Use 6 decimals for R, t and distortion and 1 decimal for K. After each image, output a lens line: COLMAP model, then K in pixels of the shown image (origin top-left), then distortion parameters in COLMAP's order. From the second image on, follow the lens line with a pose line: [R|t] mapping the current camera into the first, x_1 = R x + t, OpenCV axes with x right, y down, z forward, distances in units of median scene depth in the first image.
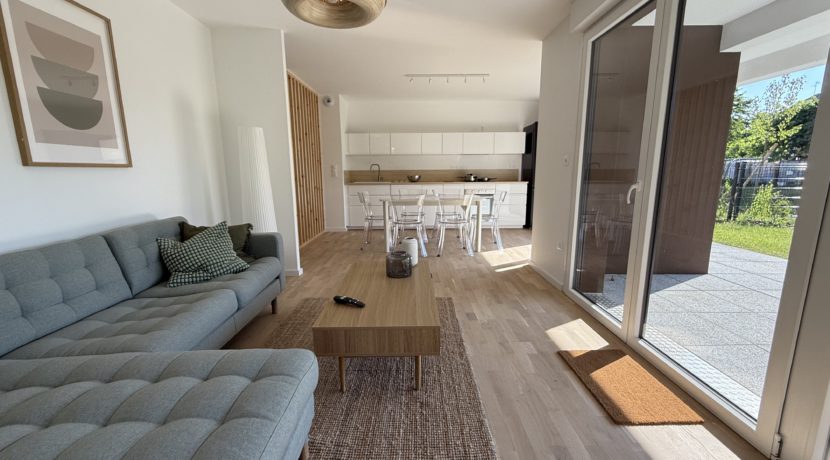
lens RADIAL K [[323.3, 0, 411.1], [0, 323.3, 226.1], [0, 0, 1]] dist [-0.001033, -0.000091]
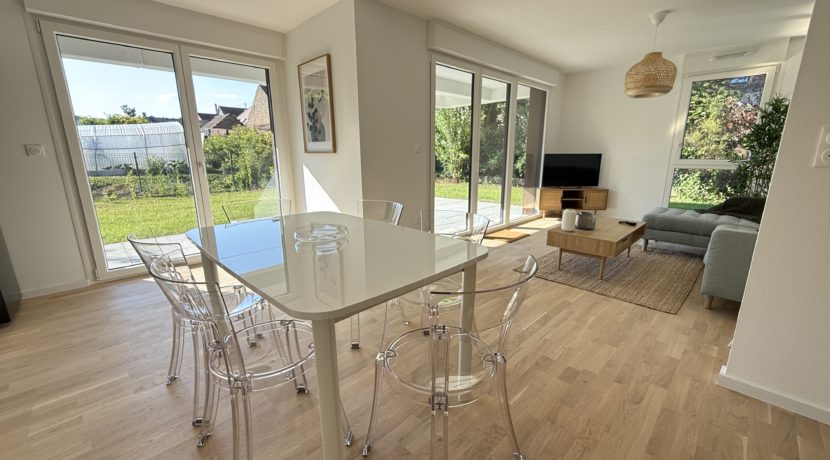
lens RADIAL K [[331.5, 0, 415.0], [0, 331.5, 230.0], [0, 0, 1]] dist [0.007934, -0.000042]
pose [[-0.708439, -0.152714, 0.689052, -0.191068], [0.126511, 0.933019, 0.336855, -0.160473], [-0.694341, 0.325814, -0.641667, 0.899030]]
